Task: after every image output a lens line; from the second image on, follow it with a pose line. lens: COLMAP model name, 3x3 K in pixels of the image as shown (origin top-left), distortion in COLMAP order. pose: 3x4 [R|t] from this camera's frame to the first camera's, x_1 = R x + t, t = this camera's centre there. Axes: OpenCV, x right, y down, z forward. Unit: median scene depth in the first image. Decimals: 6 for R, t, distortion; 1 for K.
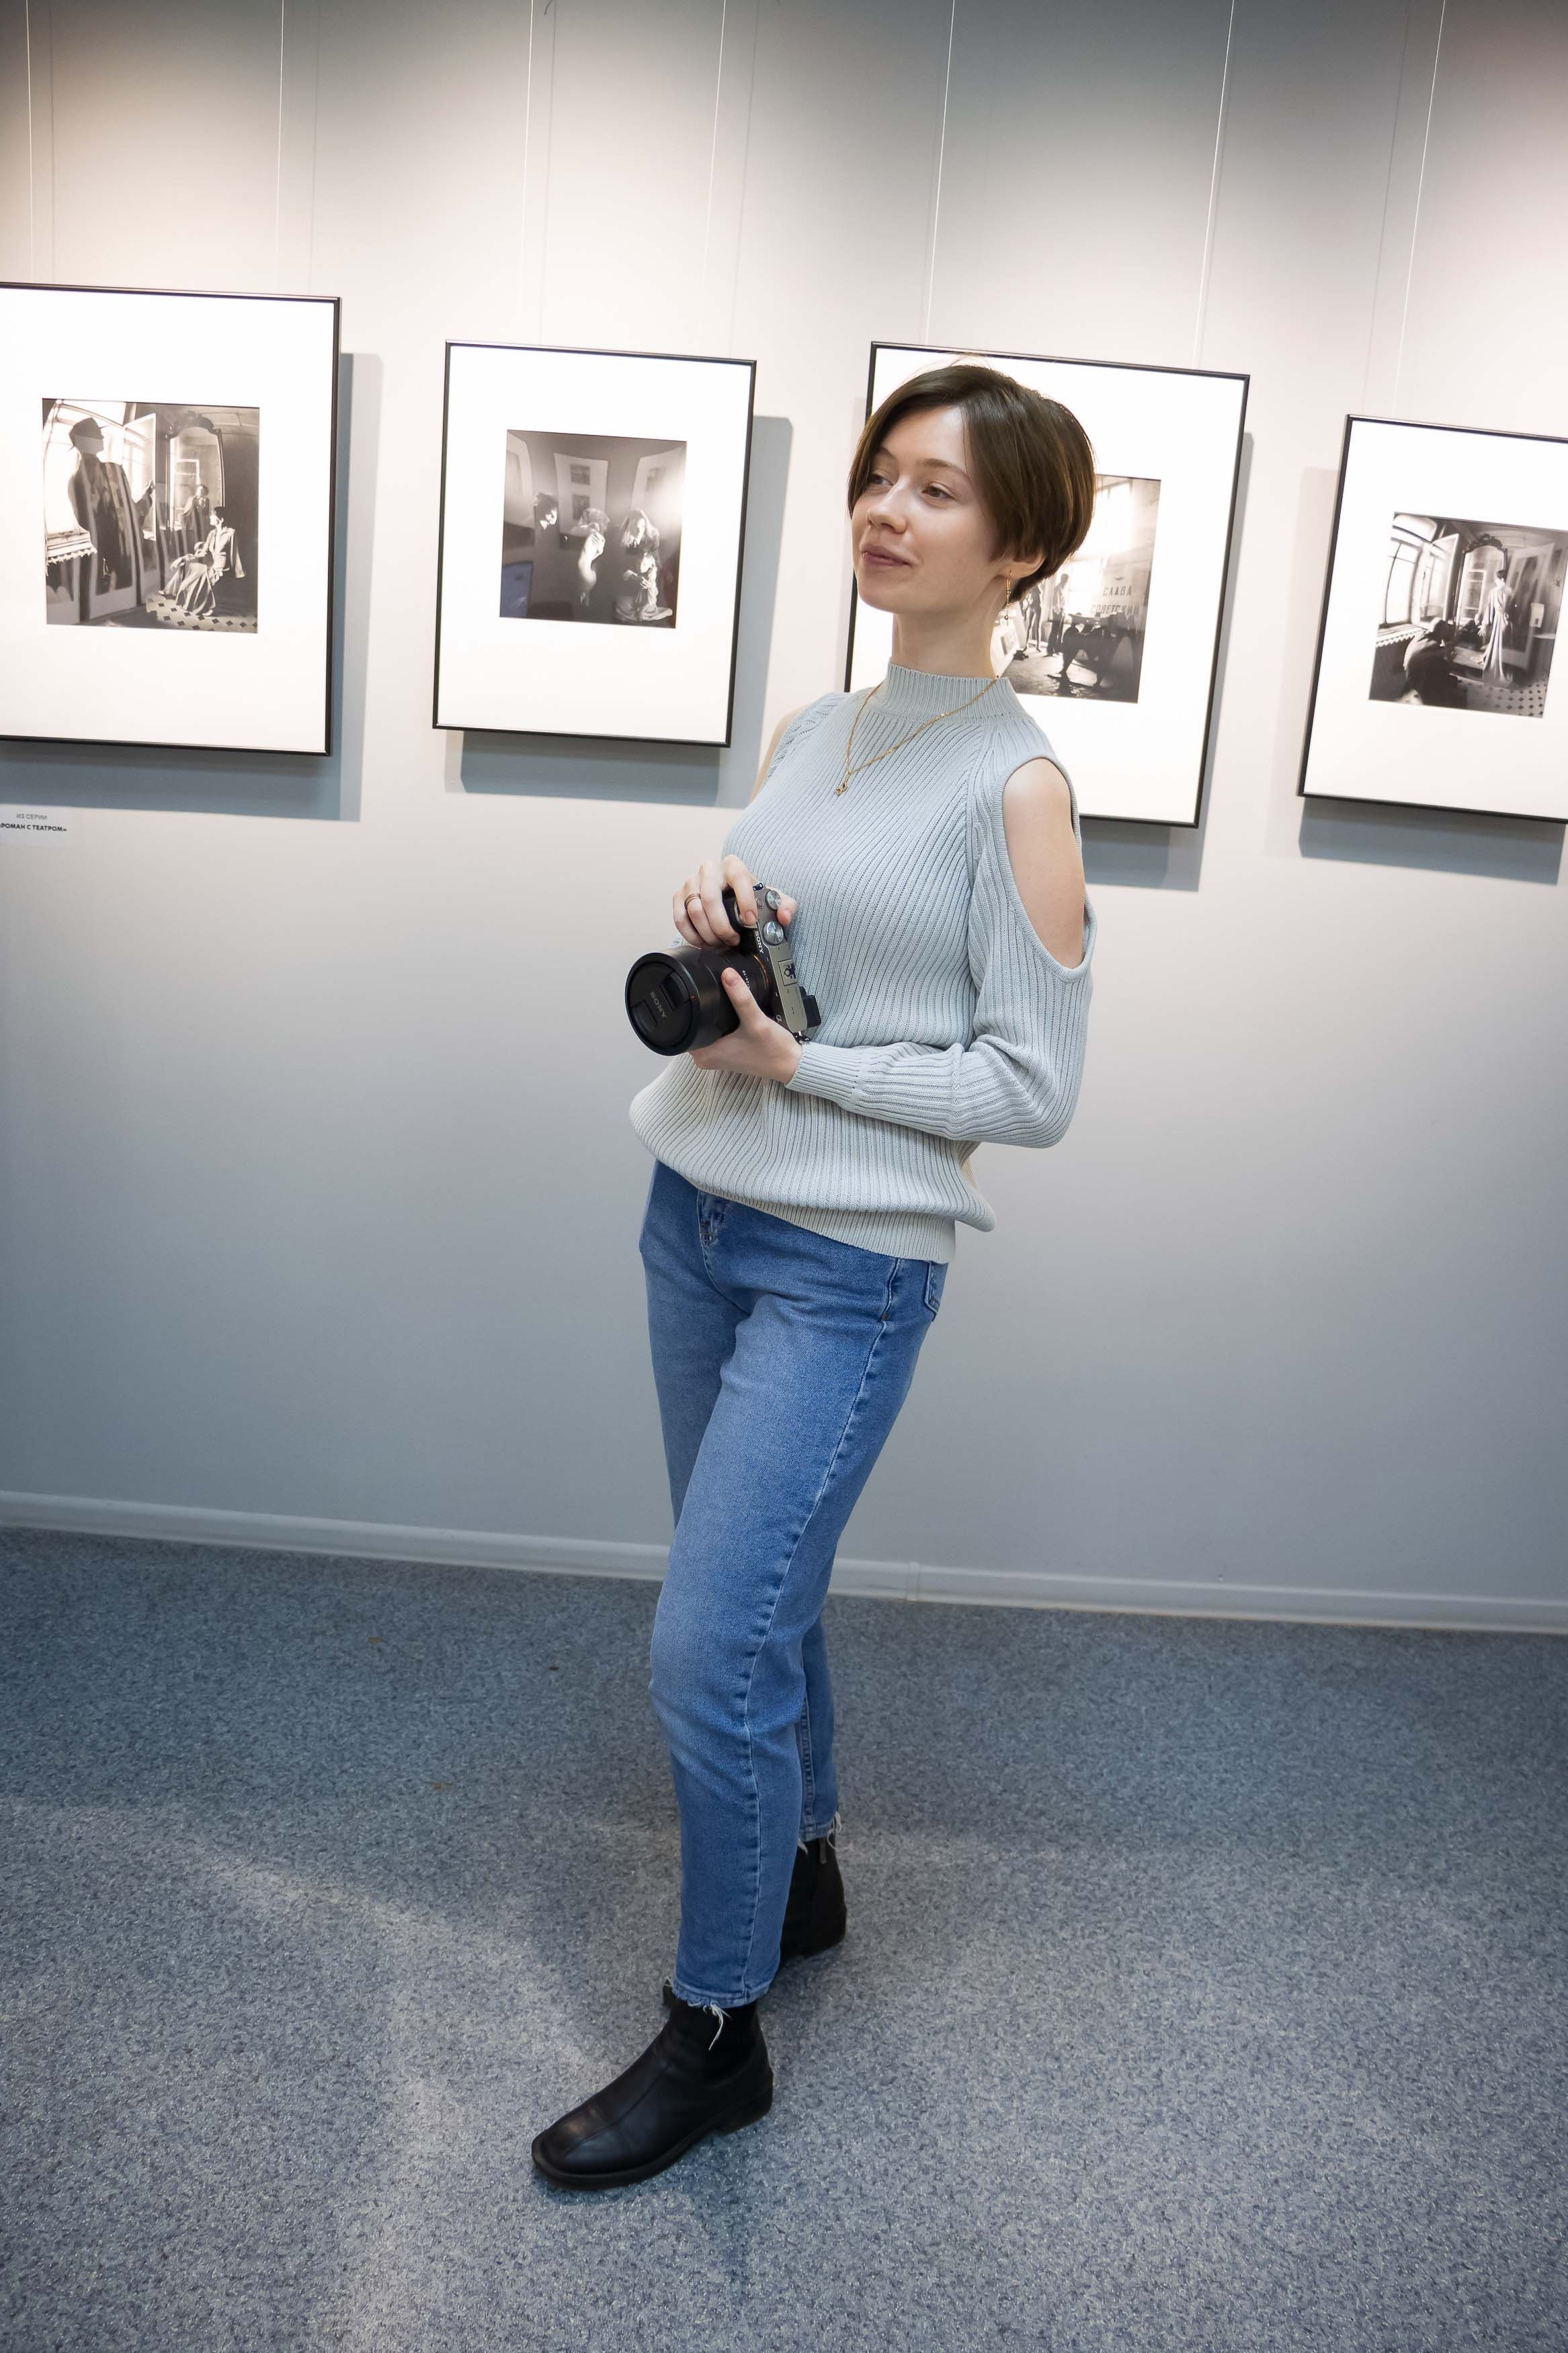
lens RADIAL K [[1918.7, 0, 785.2], [0, 1918.7, 1186.9], [0, 0, 1]] dist [-0.184592, 0.153447]
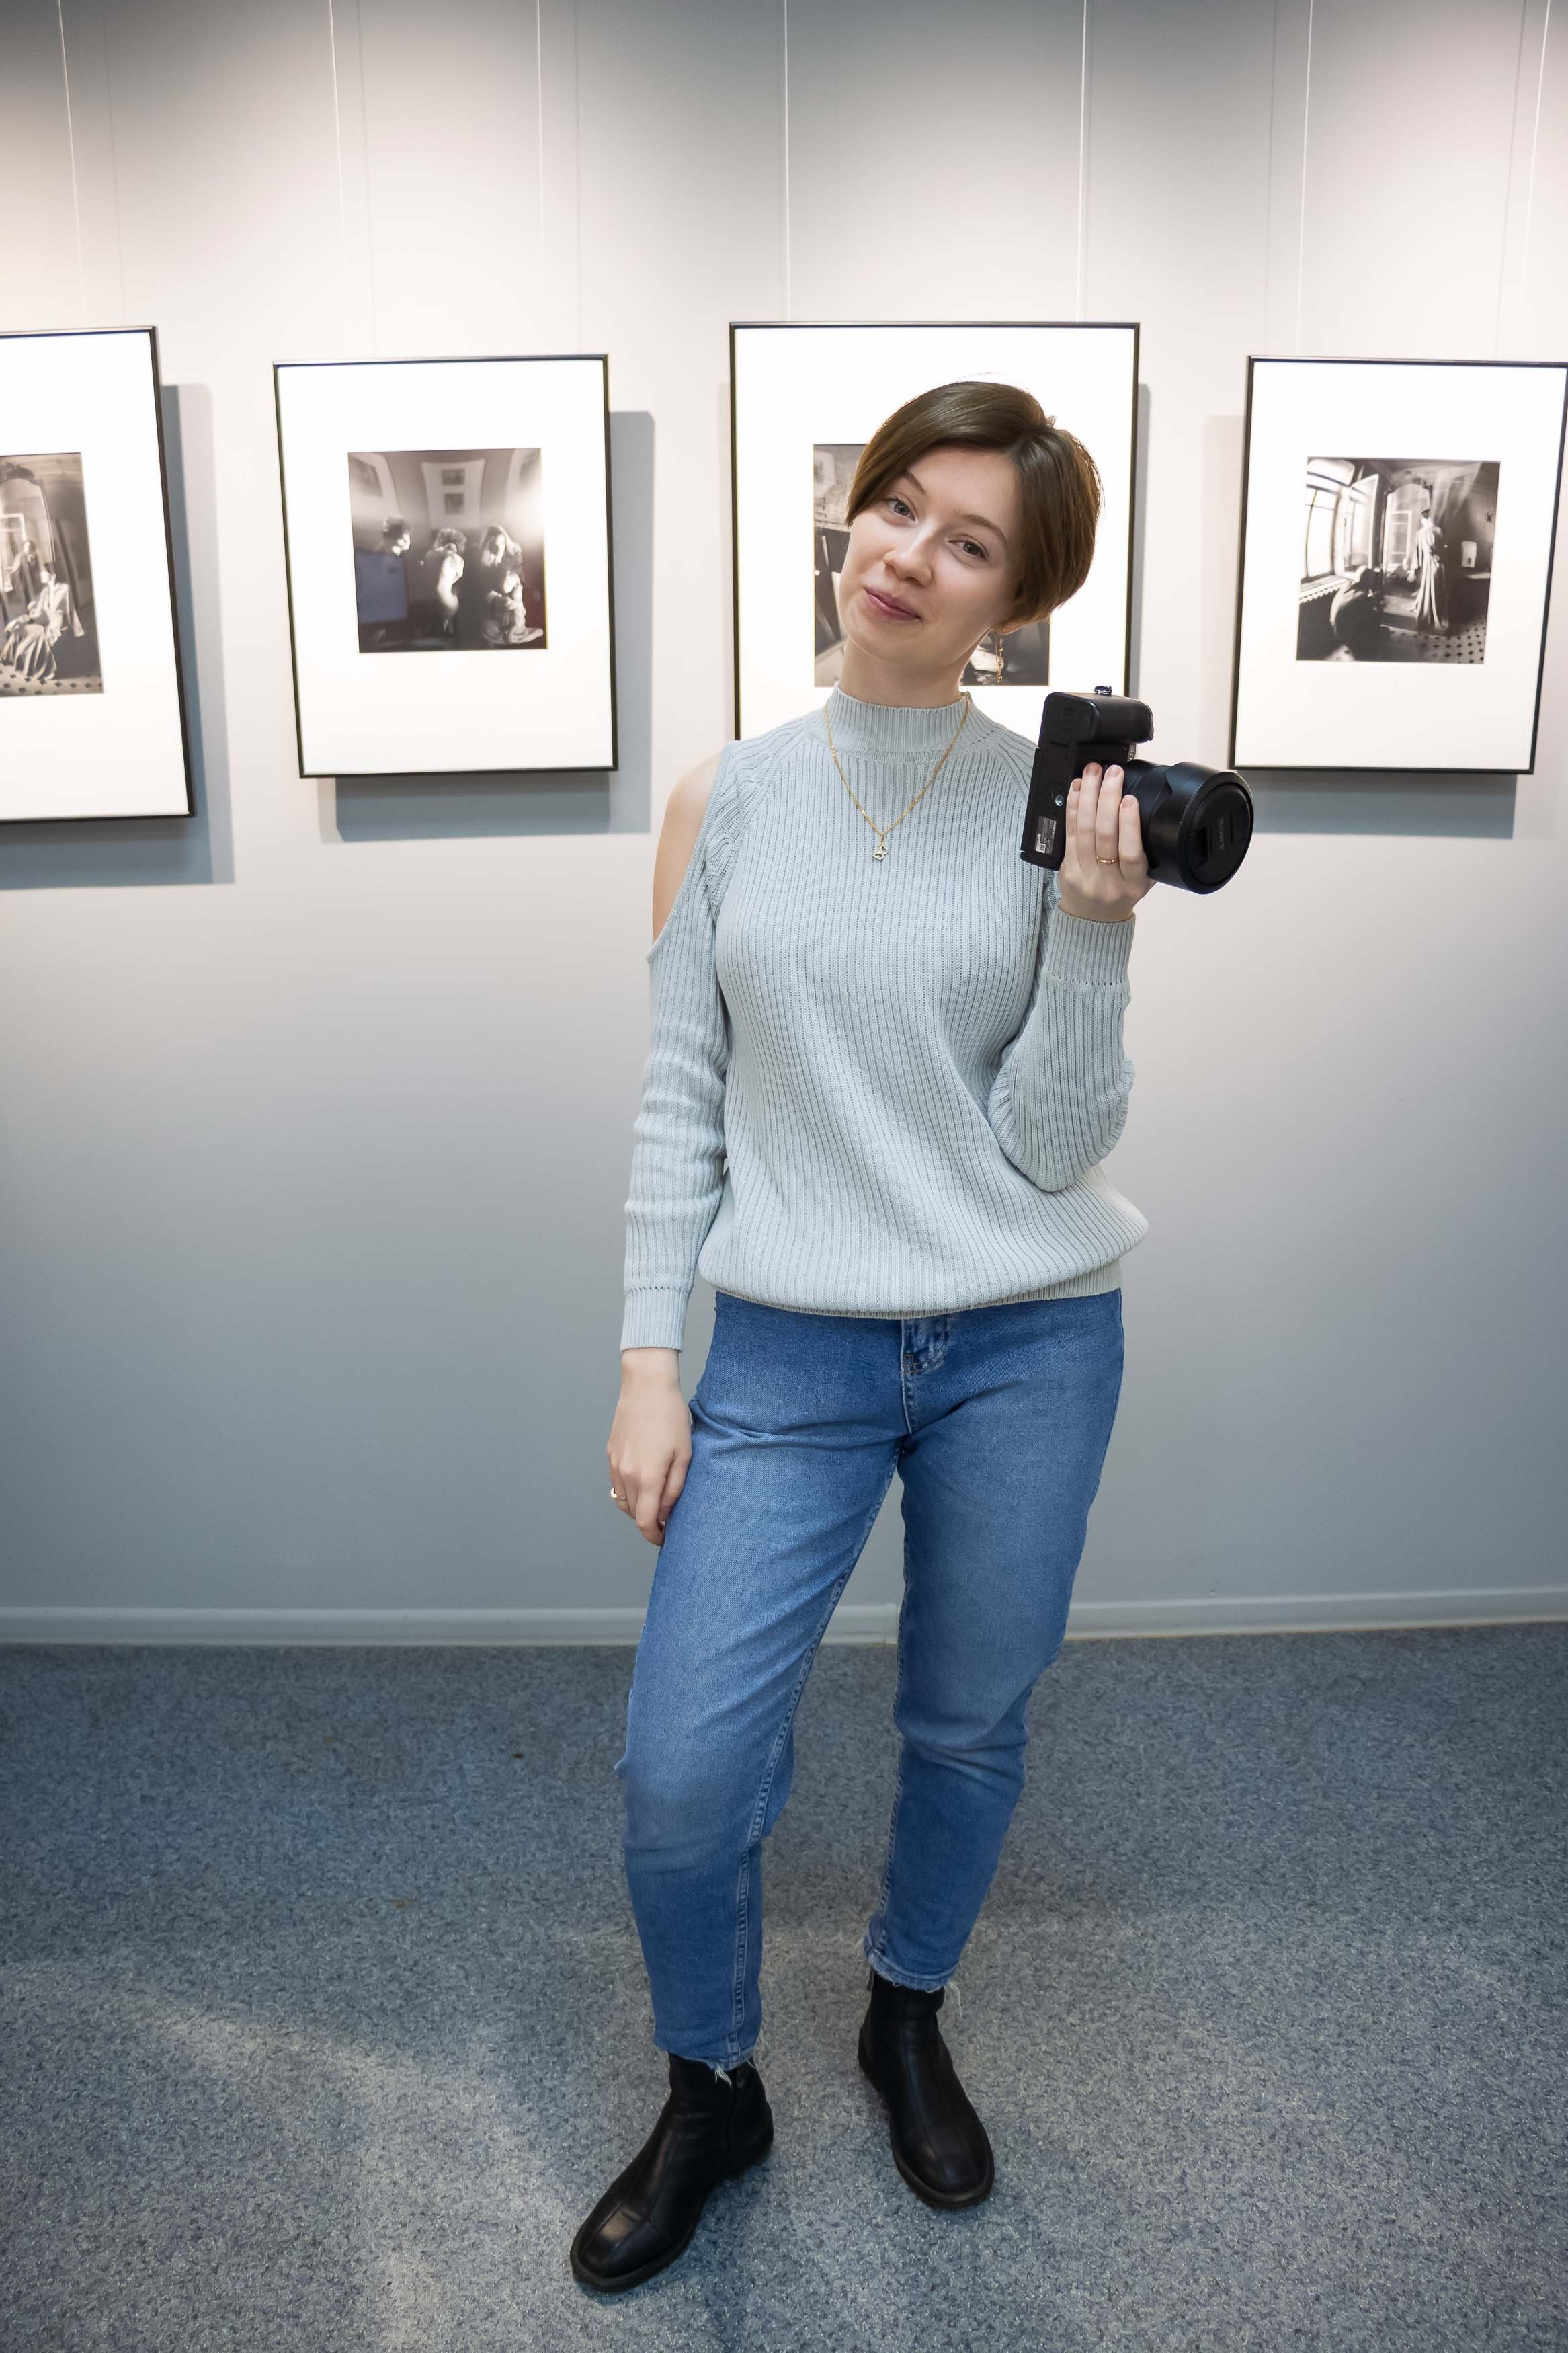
lens RADIAL K [[1915.8, 0, 750.6], [0, 1915.8, 1184.7], [0, 0, 1]] dist [-0.180811, 0.143563]
pose [[0.996410, -0.084487, -0.005315, 0.024718], [0.084575, 0.996226, 0.019503, -0.042353], [0.003647, -0.019882, 0.999796, 0.064968]]
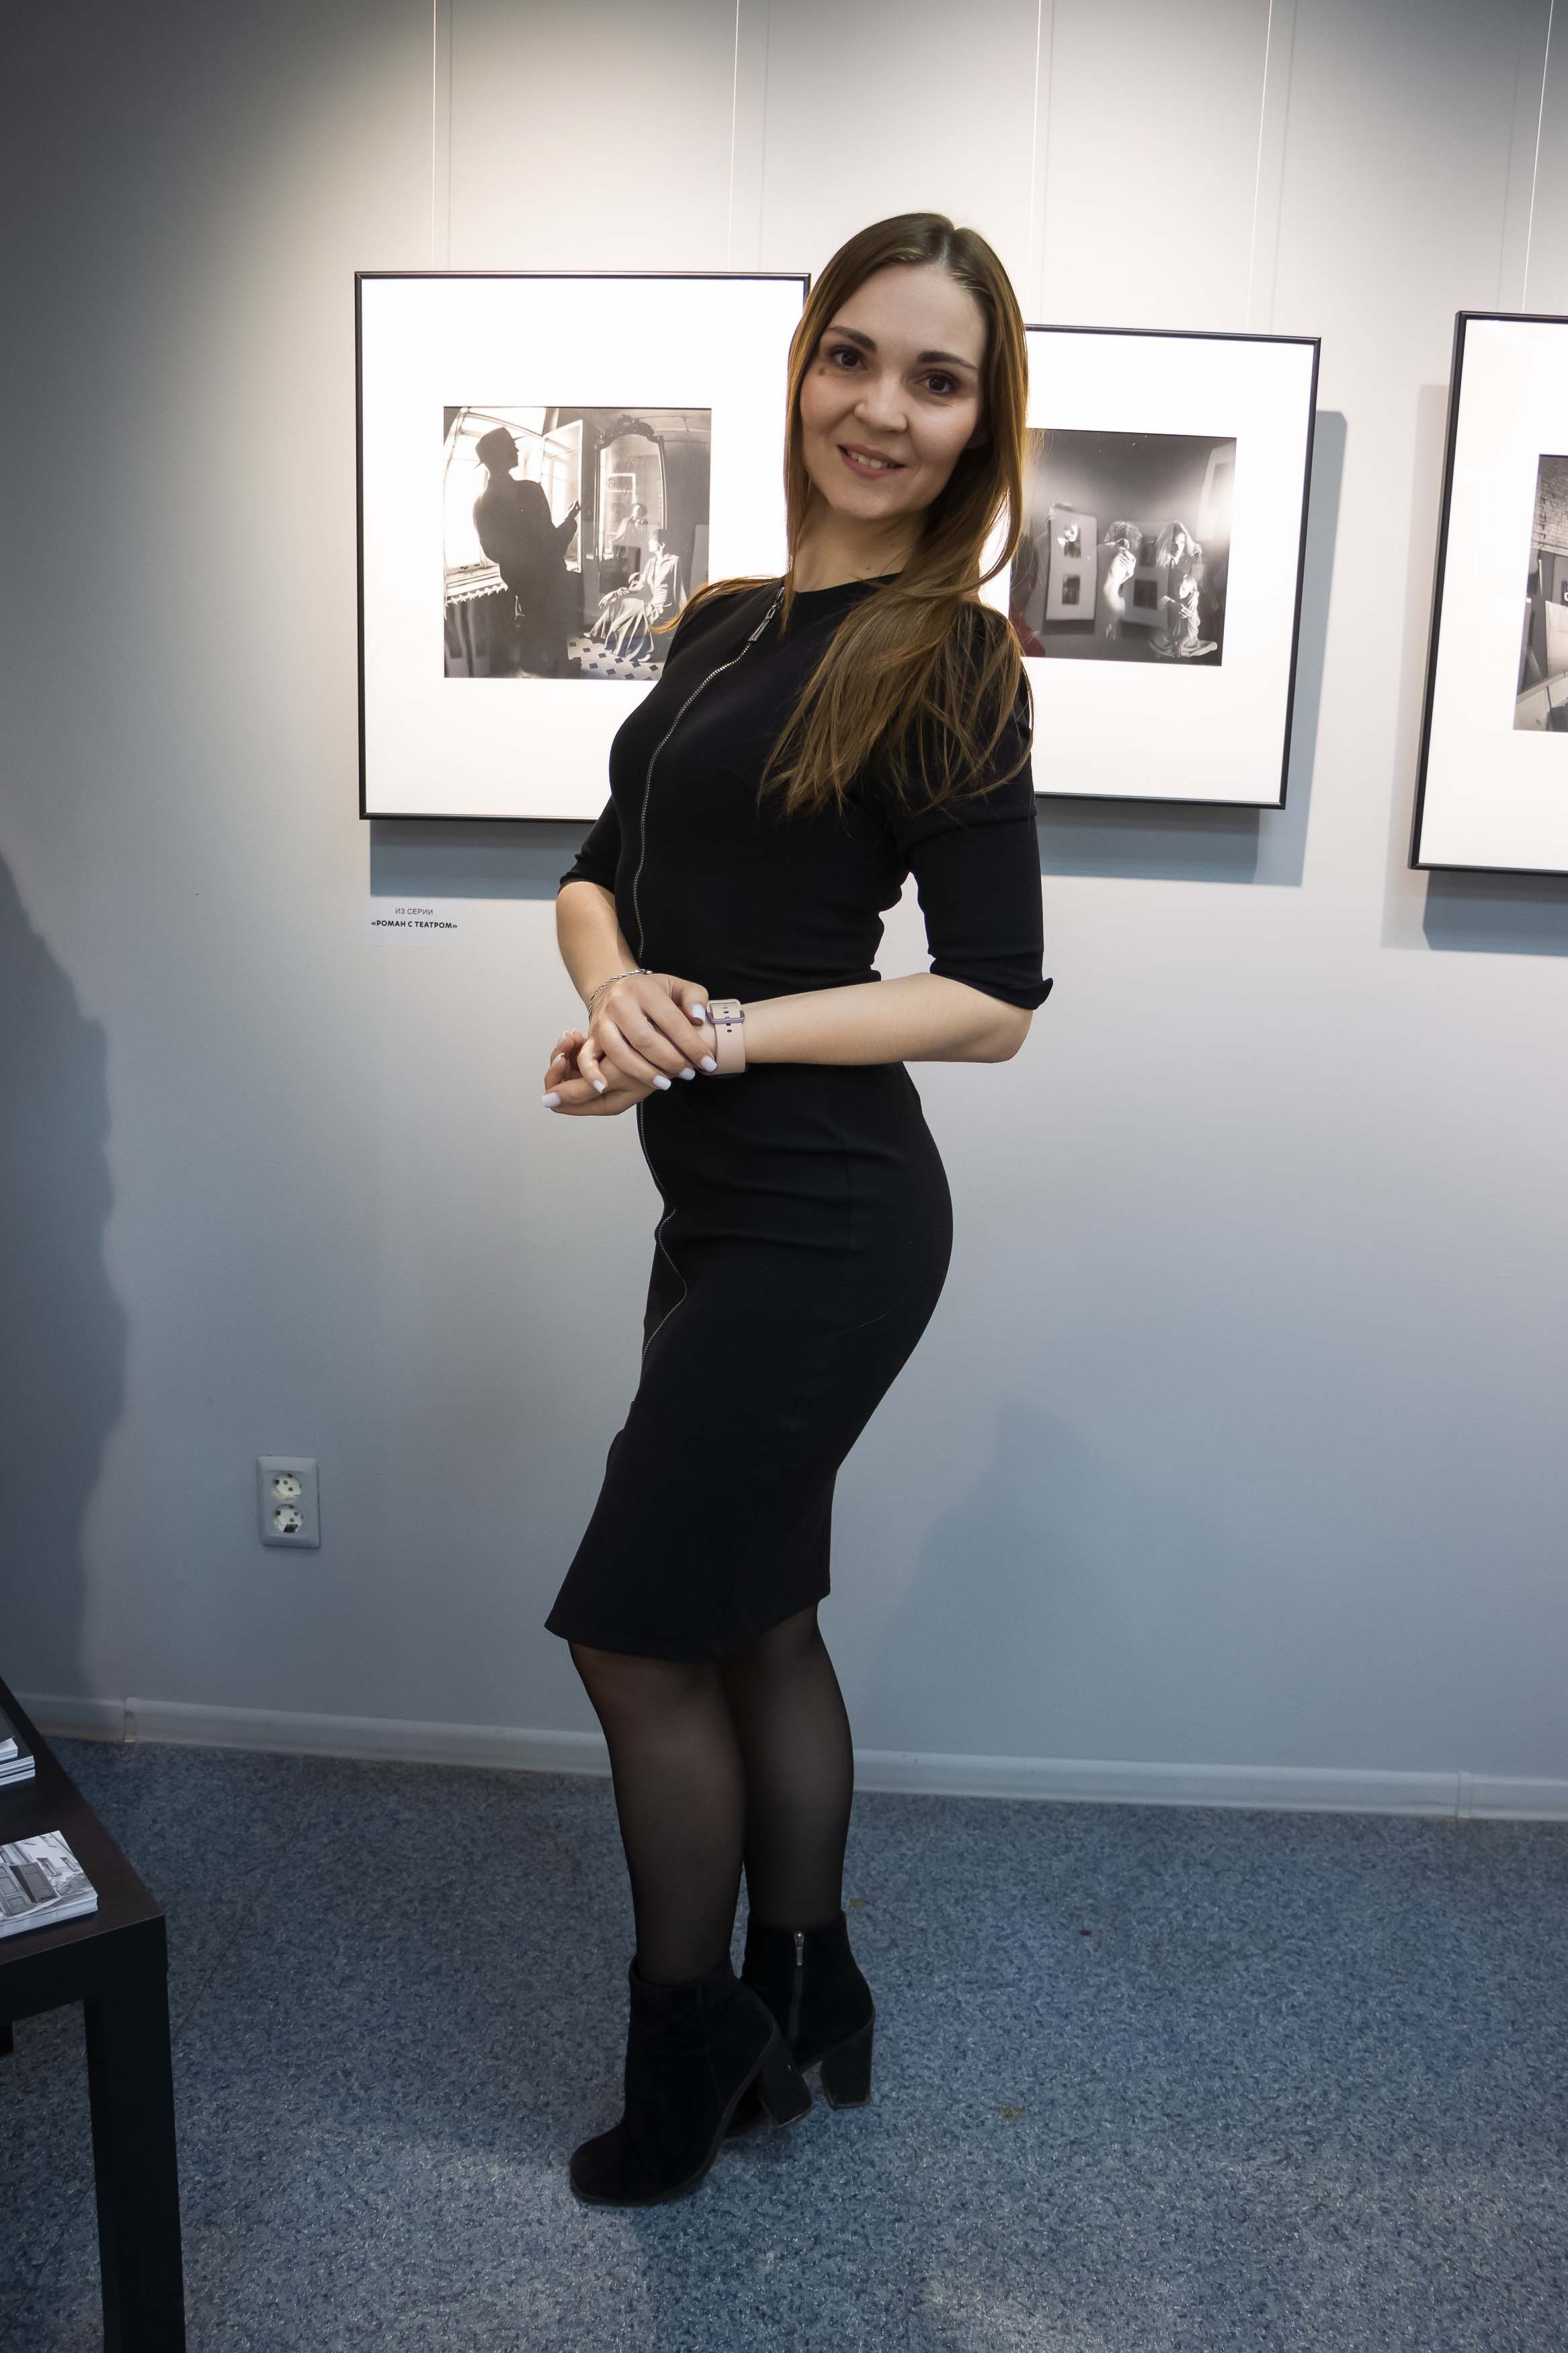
lens RADIAL K [[1918.7, 0, 785.2], [0, 1918.7, 1186.9], [0, 0, 1]] dist [-0.184592, 0.153447]
pose [[0.998135, -0.028528, -0.053967, -0.211833], [0.026177, 0.998698, -0.043783, -0.038507], [0.055146, 0.042288, 0.997582, 0.185089]]
